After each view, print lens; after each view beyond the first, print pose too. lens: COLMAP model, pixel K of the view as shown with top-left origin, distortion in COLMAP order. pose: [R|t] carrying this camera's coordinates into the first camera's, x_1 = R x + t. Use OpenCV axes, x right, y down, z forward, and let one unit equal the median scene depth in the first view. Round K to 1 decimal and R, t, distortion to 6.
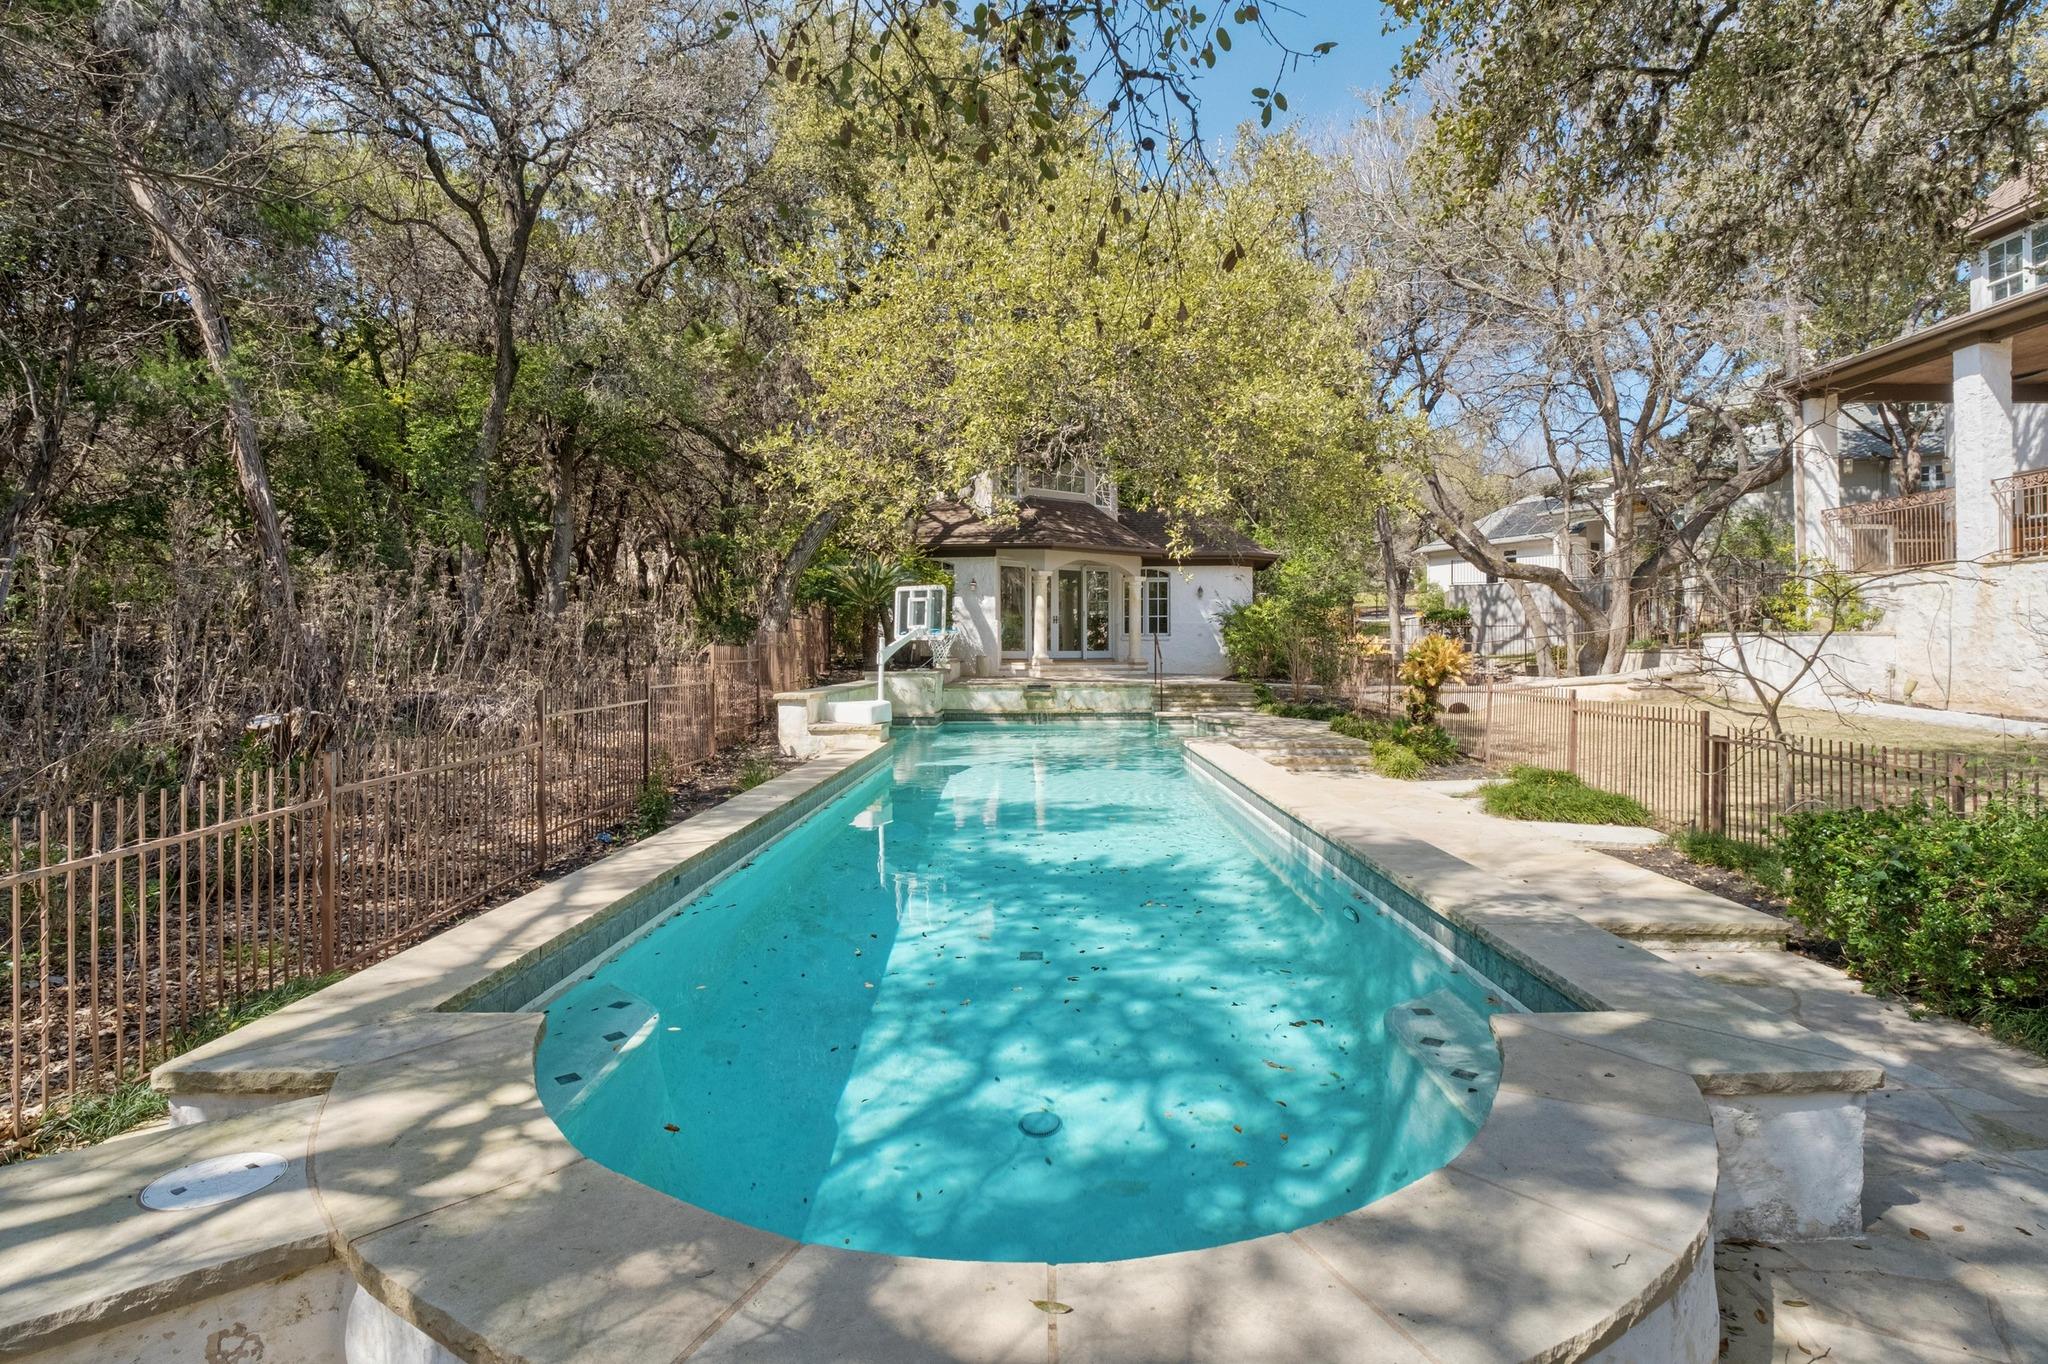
lens RADIAL K [[1060.5, 0, 1026.9], [0, 1060.5, 620.9], [0, 0, 1]] dist [-0.006298, -0.000170]
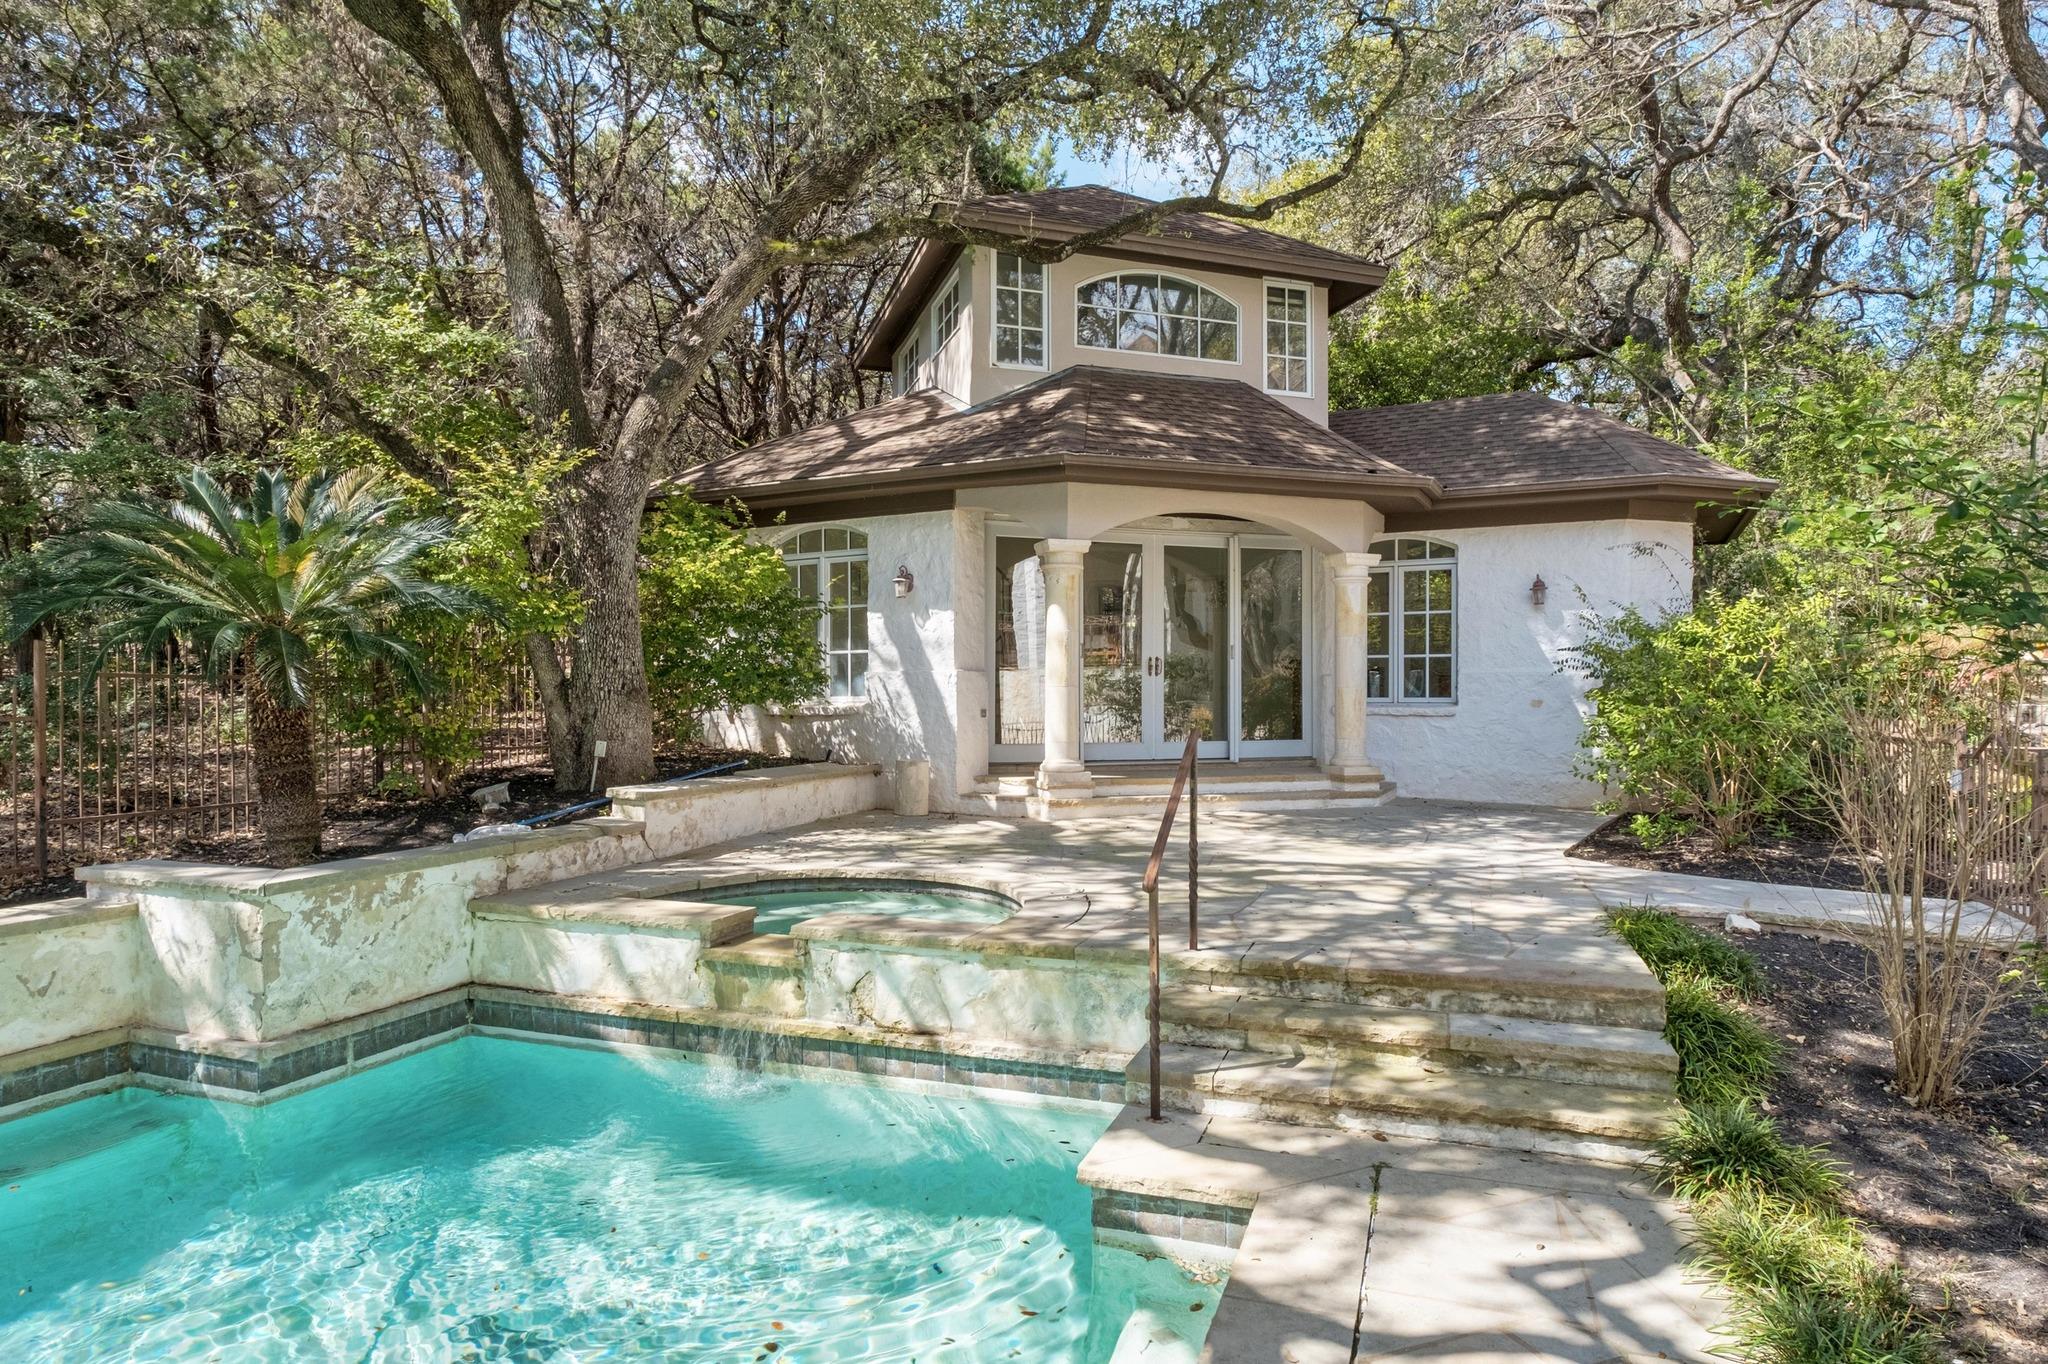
lens RADIAL K [[1177.6, 0, 1024.0], [0, 1177.6, 682.0], [0, 0, 1]] dist [-0.003621, -0.000731]
pose [[0.949104, -0.001785, -0.314958, 0.168333], [0.006638, 0.999875, 0.014337, -0.002679], [0.314893, -0.015698, 0.948997, 0.747833]]
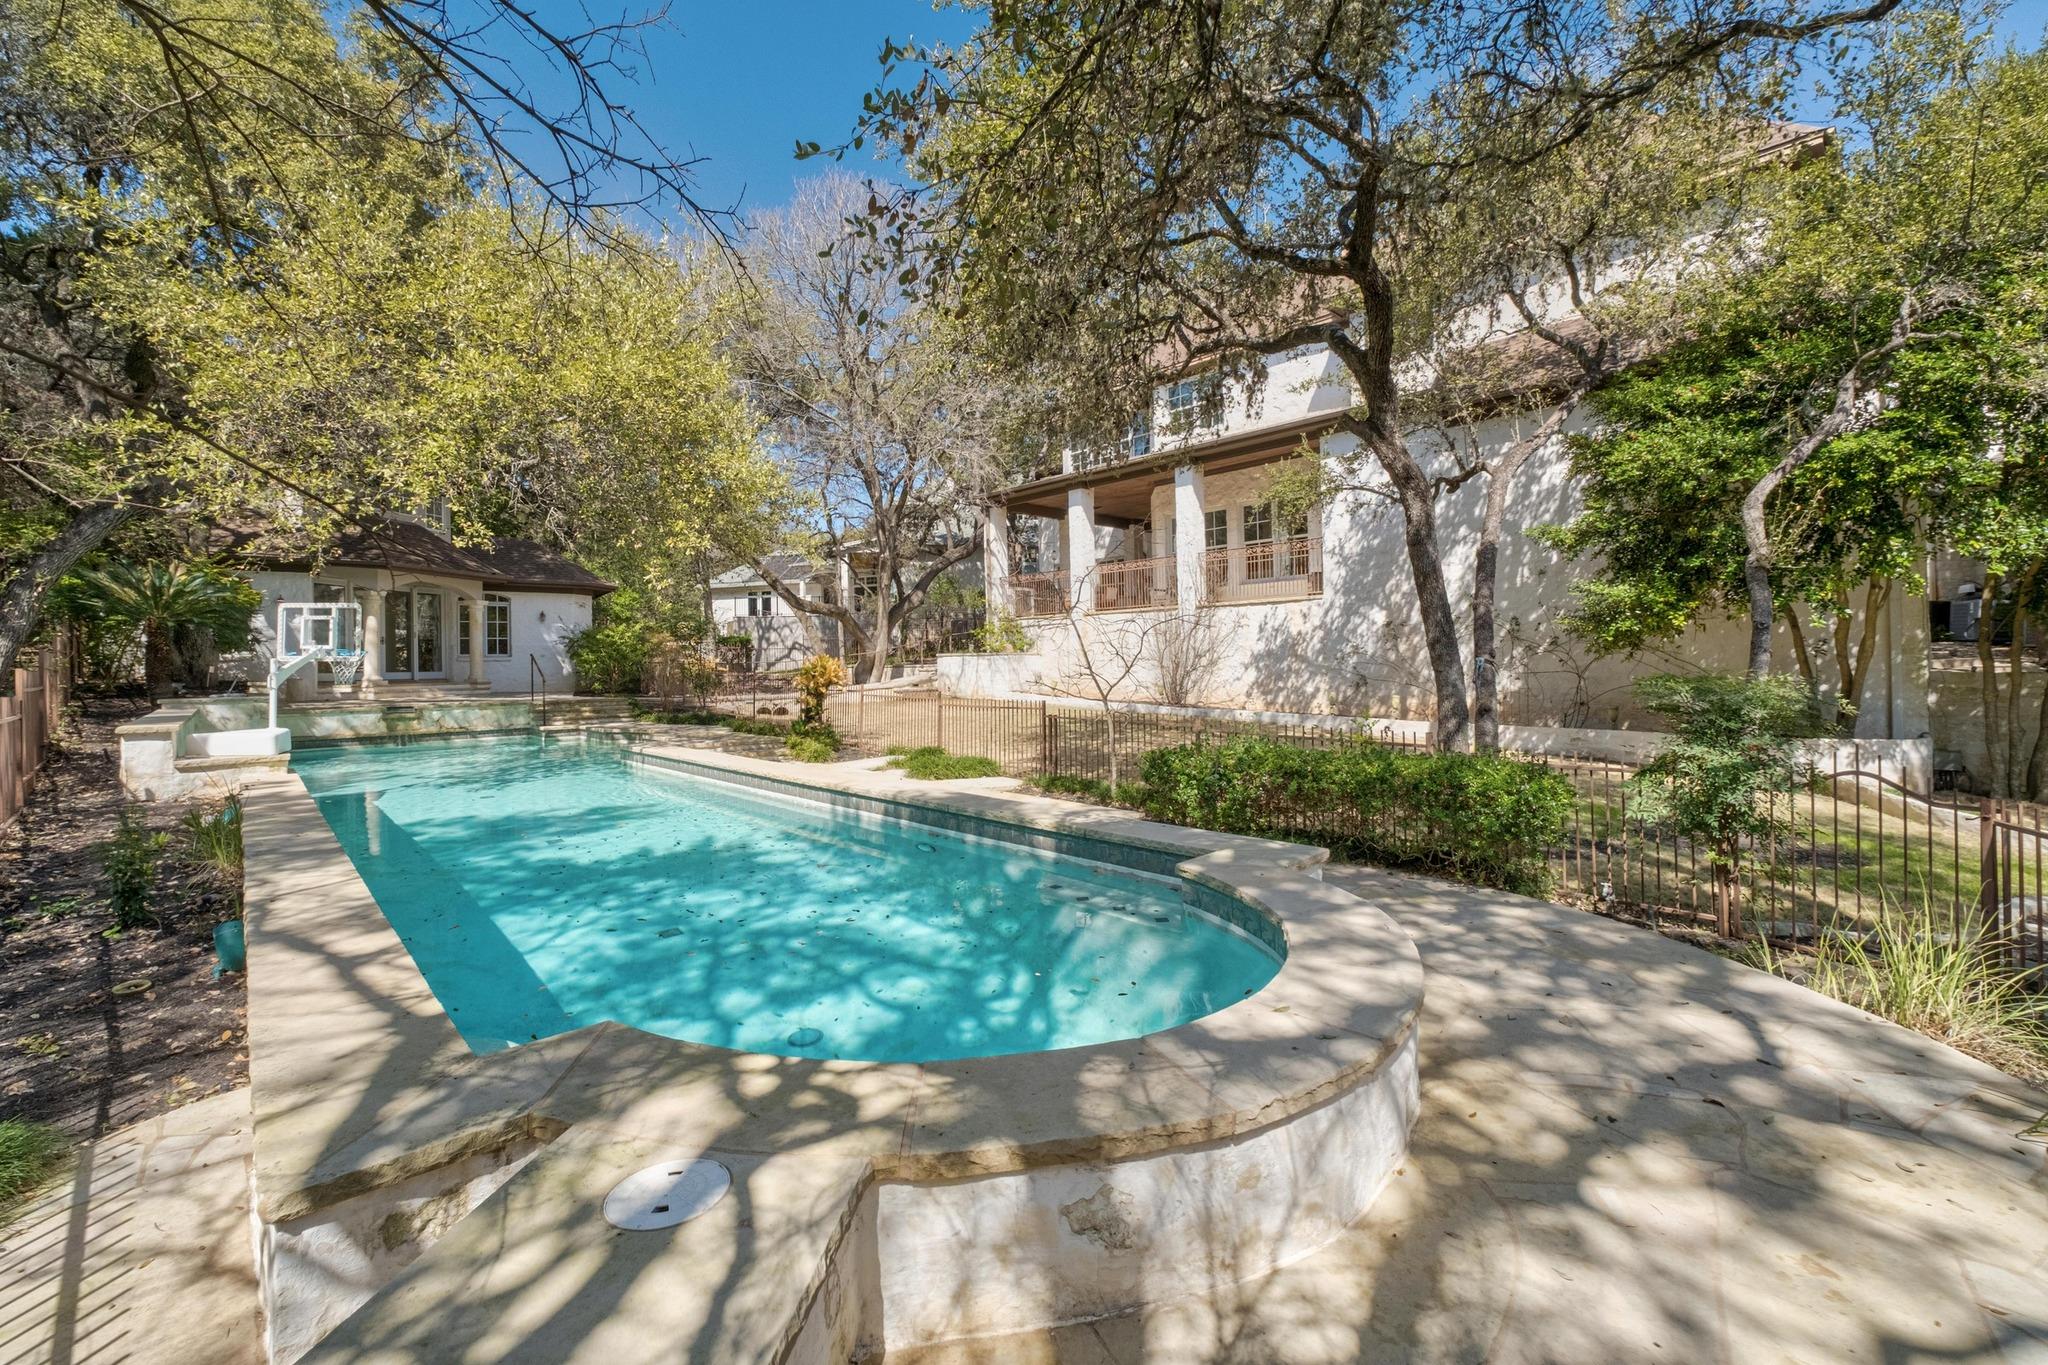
lens RADIAL K [[856.6, 0, 1031.9], [0, 856.6, 660.1], [0, 0, 1]] dist [-0.005228, 0.000444]
pose [[0.721439, -0.005952, 0.692453, -0.116349], [-0.006790, 0.999854, 0.015669, 0.000633], [-0.692445, -0.016006, 0.721293, 0.019189]]
